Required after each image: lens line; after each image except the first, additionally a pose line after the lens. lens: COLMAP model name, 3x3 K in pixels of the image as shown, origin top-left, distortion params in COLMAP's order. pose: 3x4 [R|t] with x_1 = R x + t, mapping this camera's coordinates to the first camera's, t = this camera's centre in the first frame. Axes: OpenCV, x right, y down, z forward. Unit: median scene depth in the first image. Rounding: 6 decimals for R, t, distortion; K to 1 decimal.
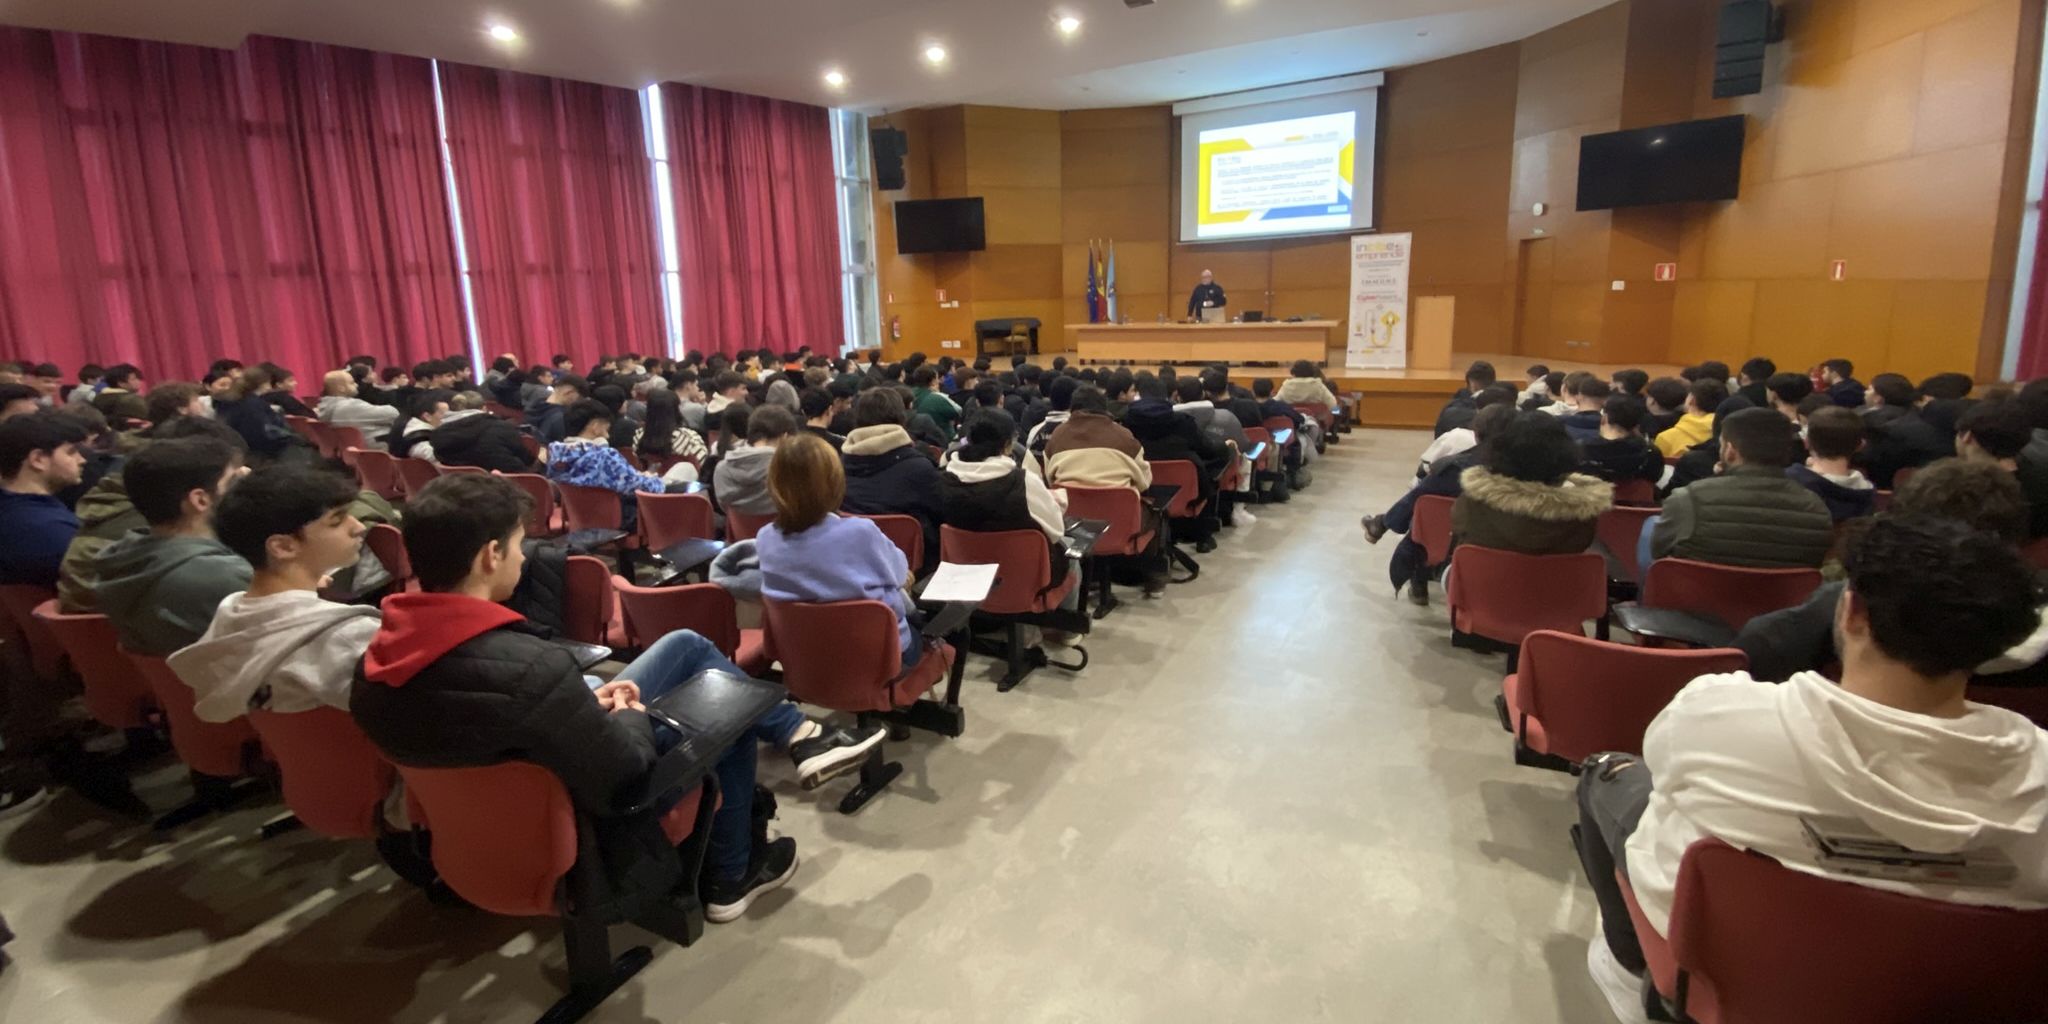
lens RADIAL K [[829.0, 0, 1001.5], [0, 829.0, 451.5], [0, 0, 1]] dist [0.019352, -0.032672]
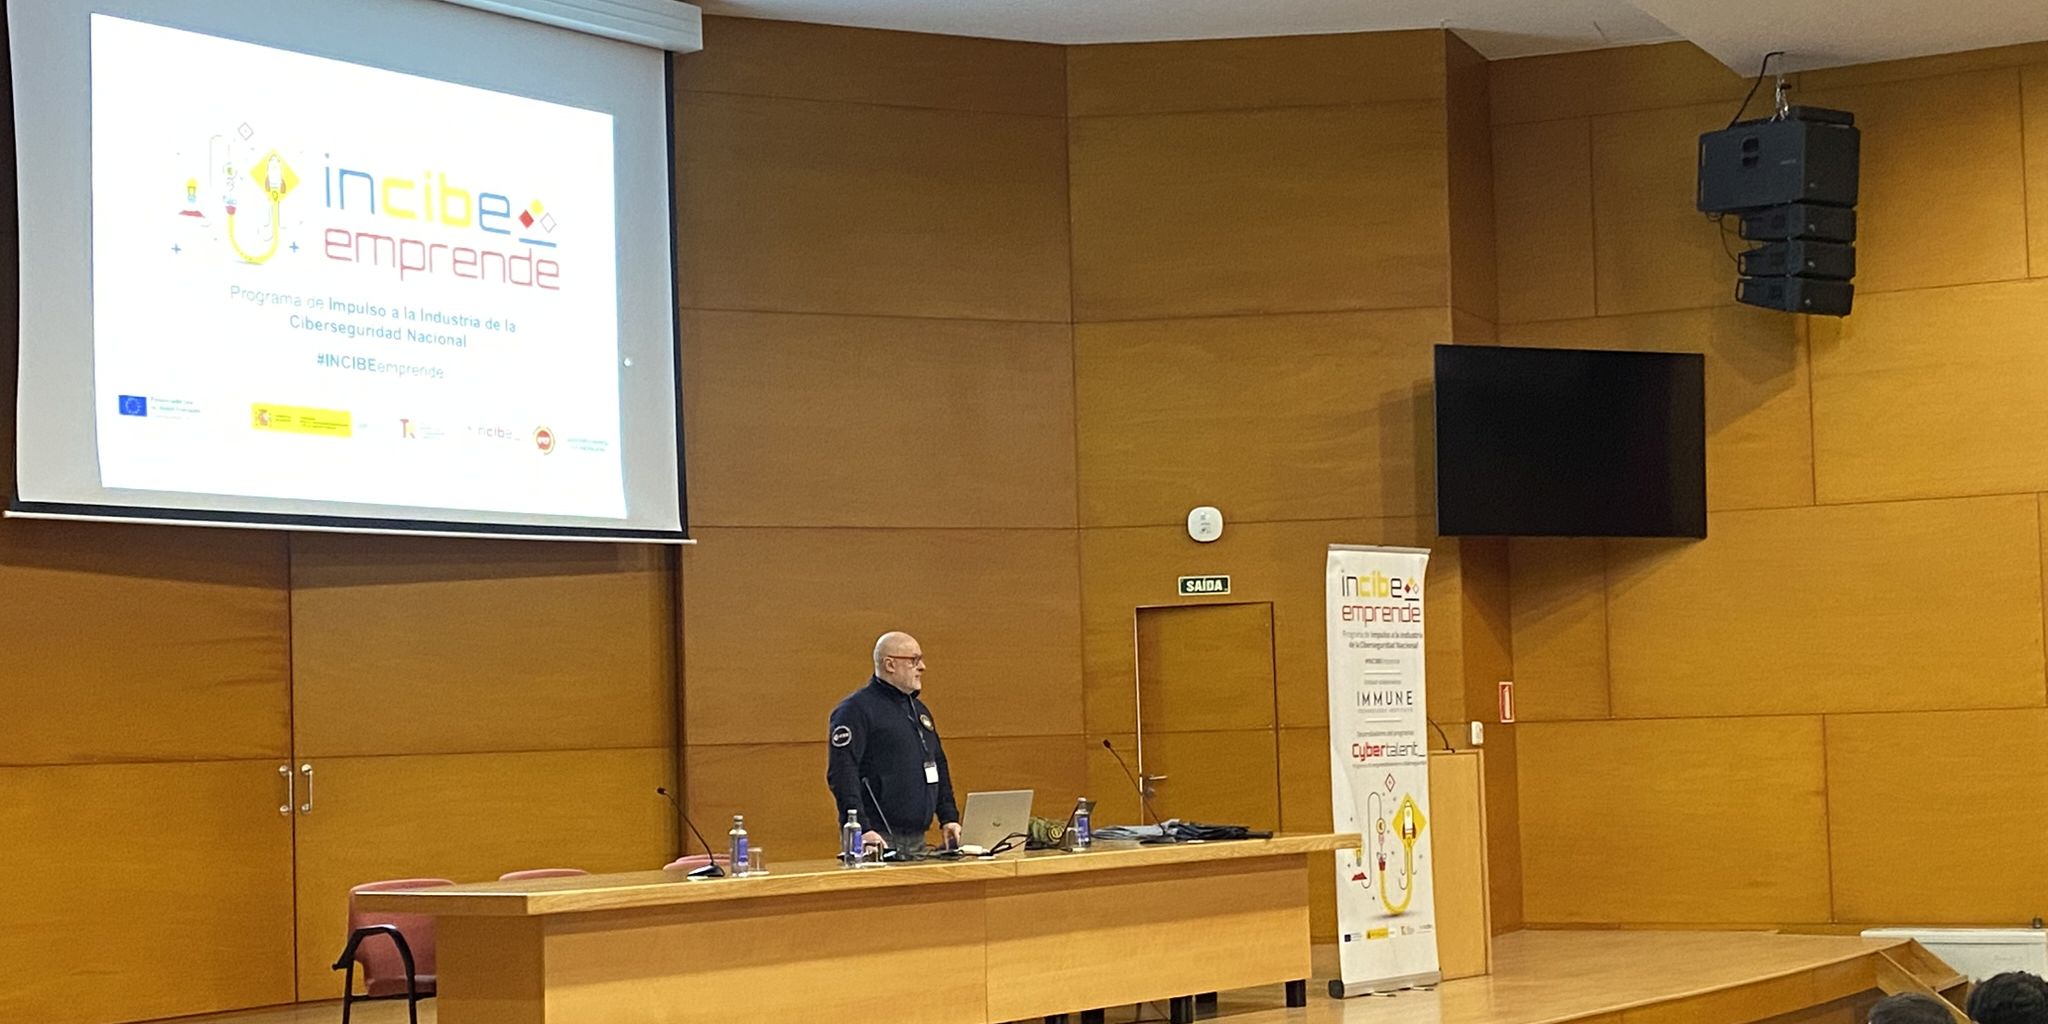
lens RADIAL K [[2810.2, 0, 1004.9], [0, 2810.2, 629.9], [0, 0, 1]] dist [0.237339, -0.946756]
pose [[0.187057, 0.068227, 0.979977, -0.492230], [0.206662, 0.972527, -0.107156, -0.126321], [-0.960365, 0.222568, 0.167818, 0.818818]]
